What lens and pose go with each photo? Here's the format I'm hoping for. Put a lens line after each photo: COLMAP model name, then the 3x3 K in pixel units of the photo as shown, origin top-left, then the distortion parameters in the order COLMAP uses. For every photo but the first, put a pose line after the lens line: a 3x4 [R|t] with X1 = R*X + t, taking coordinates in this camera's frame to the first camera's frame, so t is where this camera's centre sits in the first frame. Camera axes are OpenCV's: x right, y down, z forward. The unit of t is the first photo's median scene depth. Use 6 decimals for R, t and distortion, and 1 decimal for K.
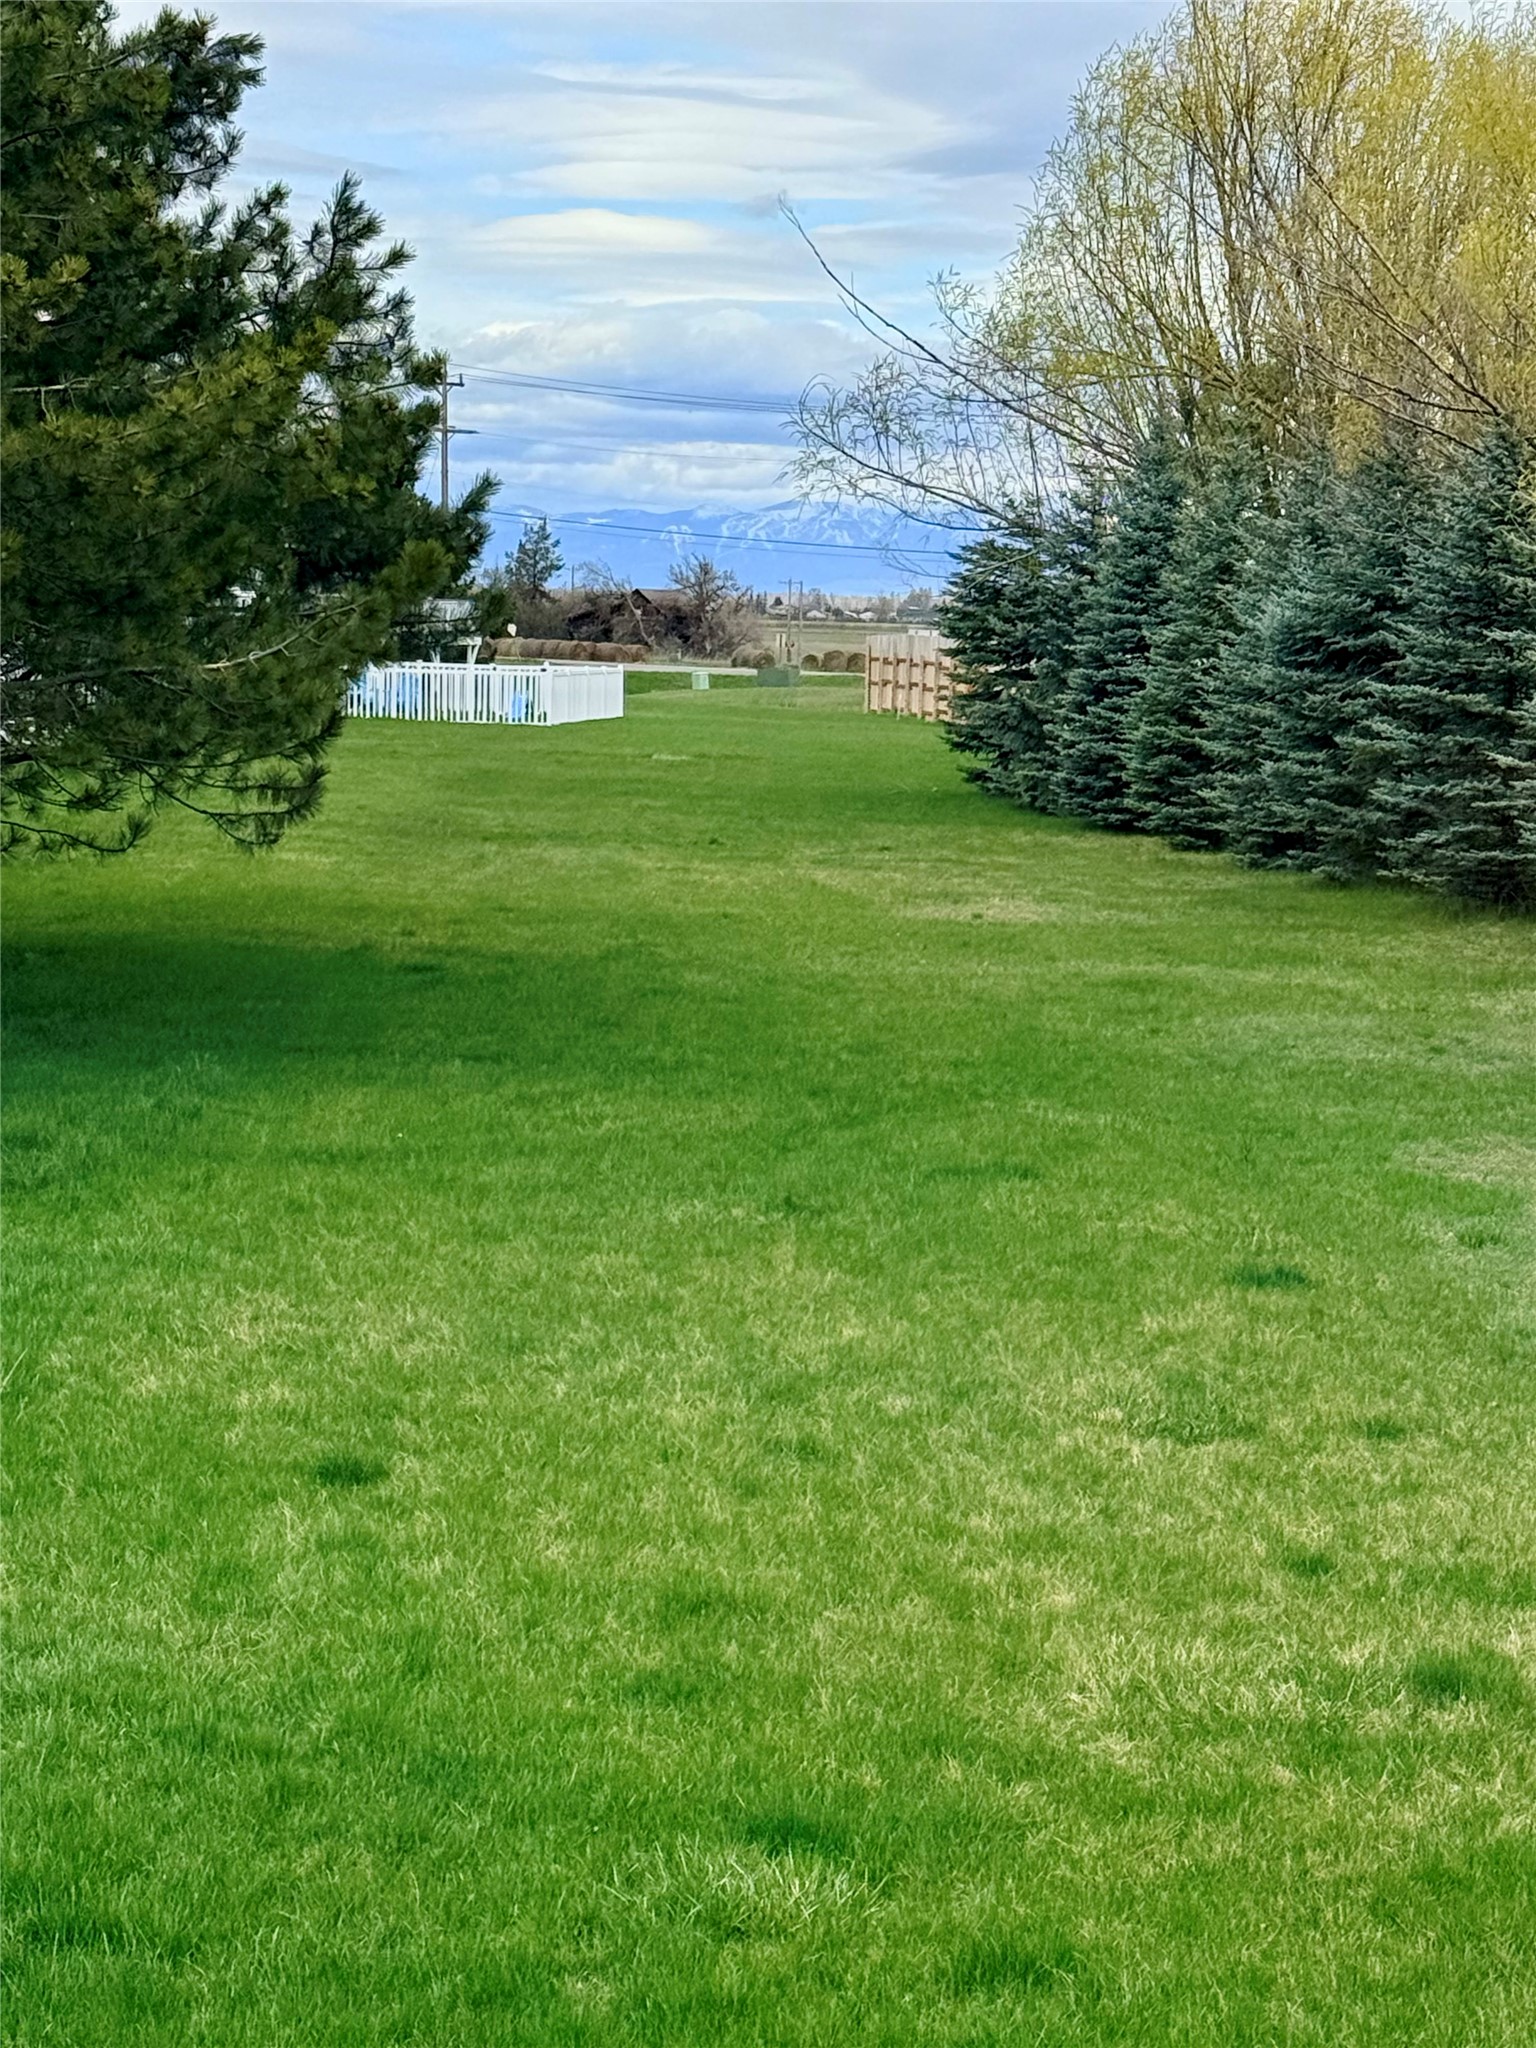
lens RADIAL K [[4690.9, 0, 769.3], [0, 4690.9, 1026.6], [0, 0, 1]] dist [0.235112, 0.000000]
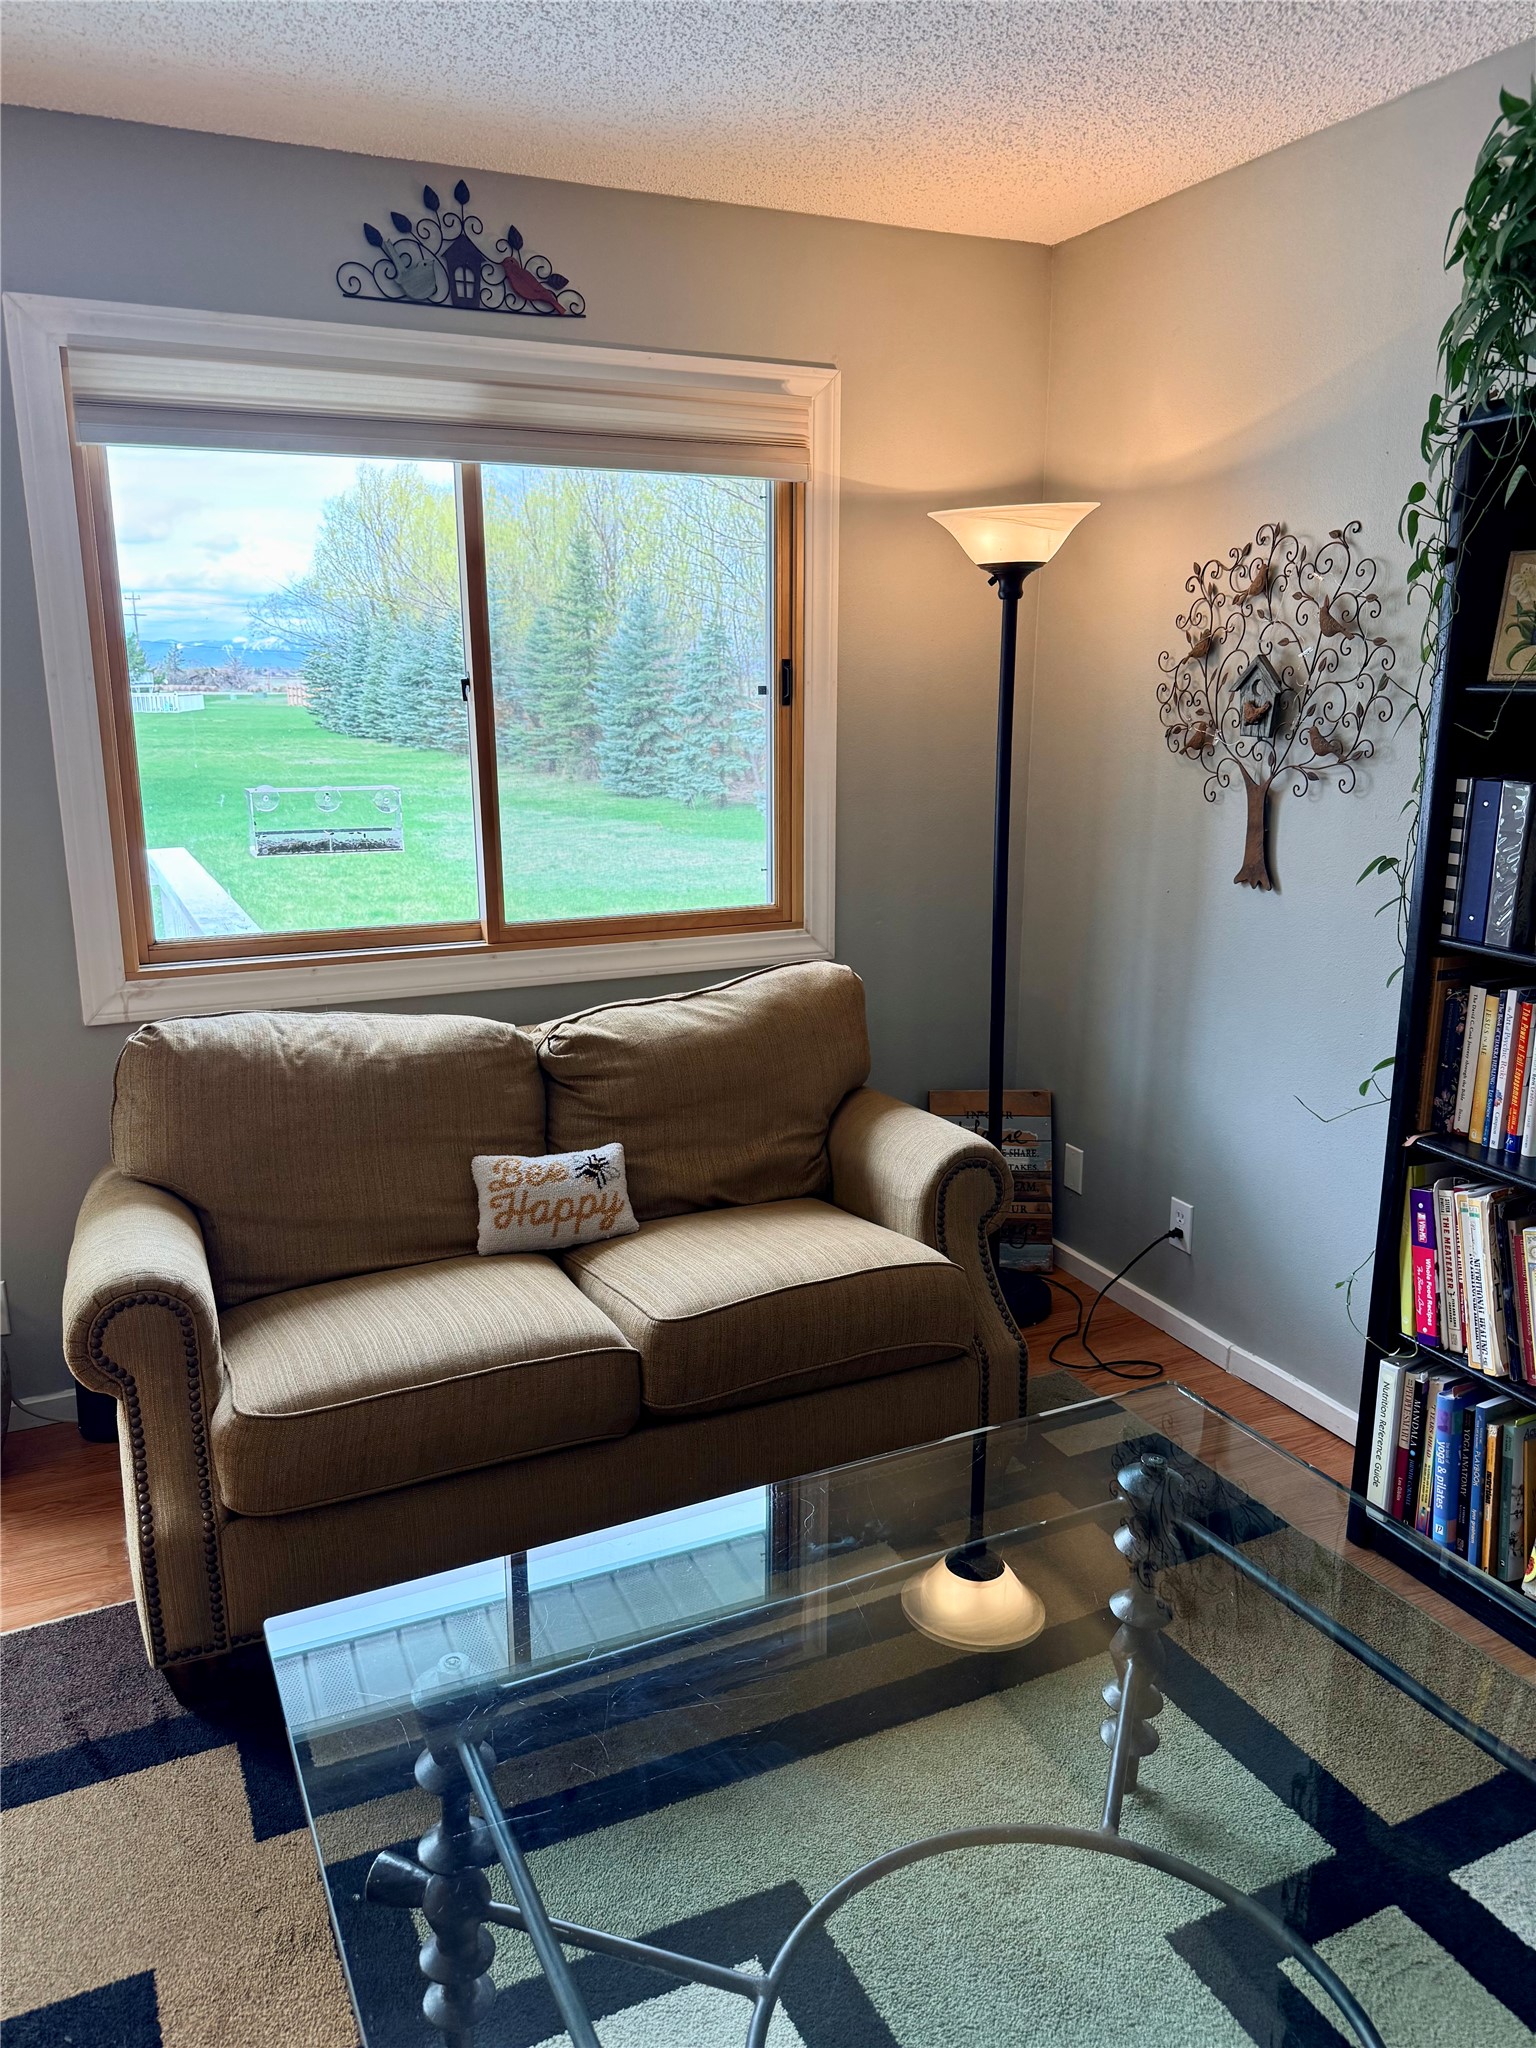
lens RADIAL K [[1469.5, 0, 821.0], [0, 1469.5, 1036.4], [0, 0, 1]] dist [0.028332, -0.041414]
pose [[0.939840, -0.101578, 0.326163, 0.022828], [0.049667, 0.985255, 0.163726, 0.014645], [-0.337985, -0.137677, 0.931027, -0.138602]]
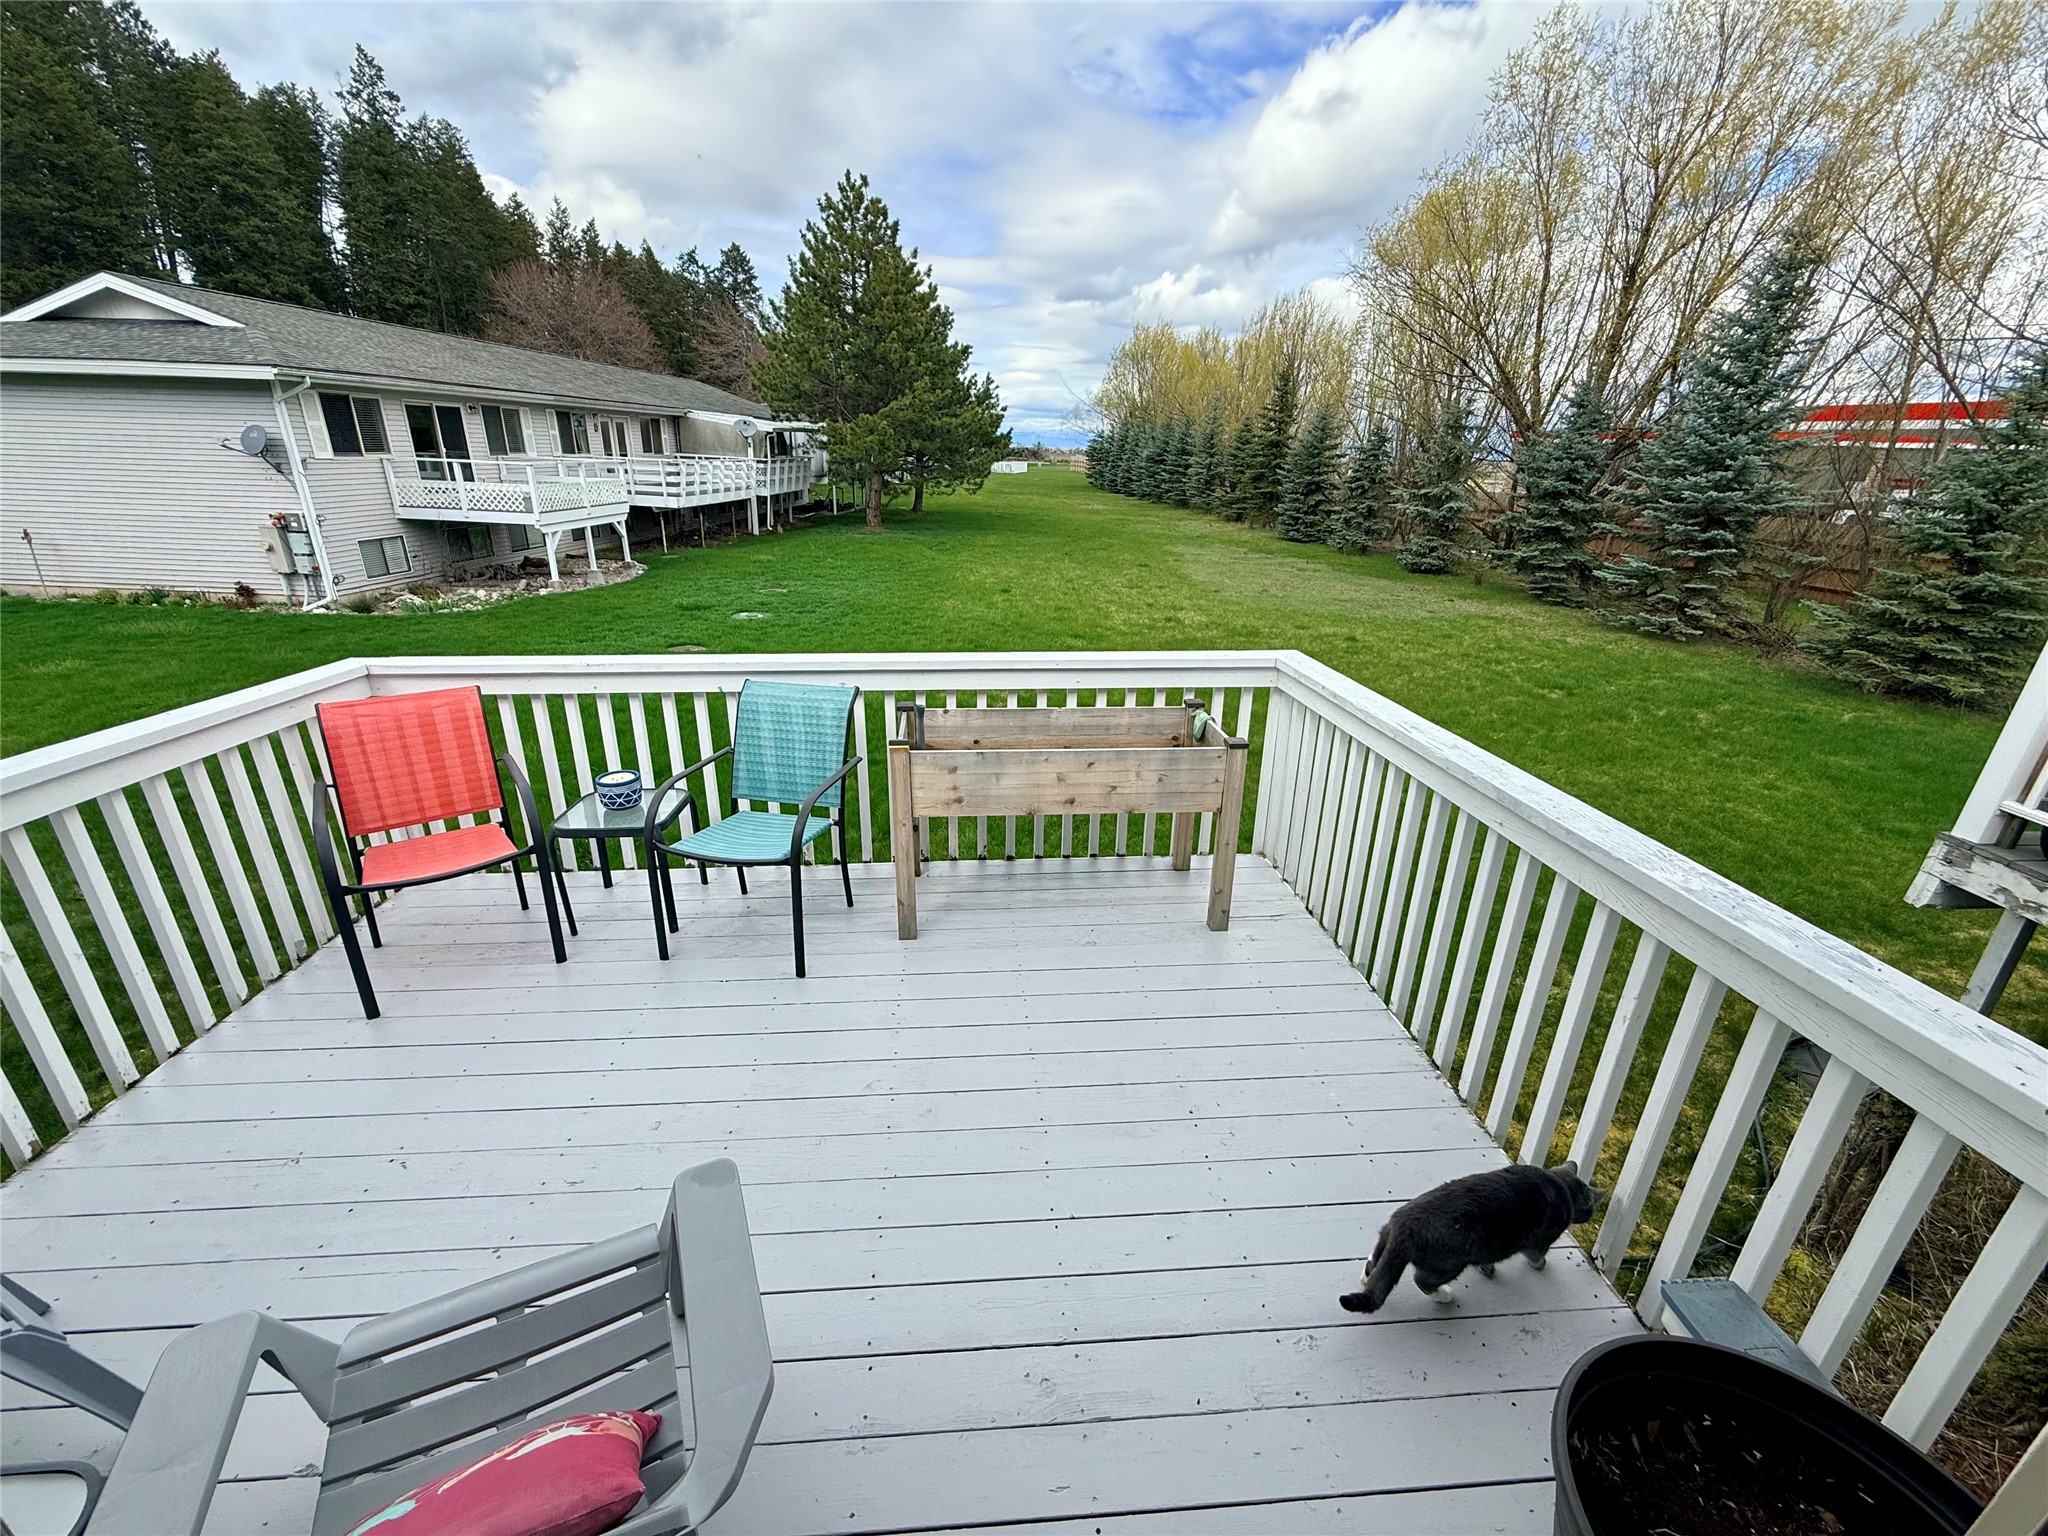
lens RADIAL K [[816.9, 0, 1013.3], [0, 816.9, 771.3], [0, 0, 1]] dist [0.001161, -0.000191]
pose [[0.999235, 0.016863, -0.035275, -0.012594], [-0.006262, 0.959589, 0.281337, 0.005398], [0.038594, -0.280901, 0.958961, -0.069215]]
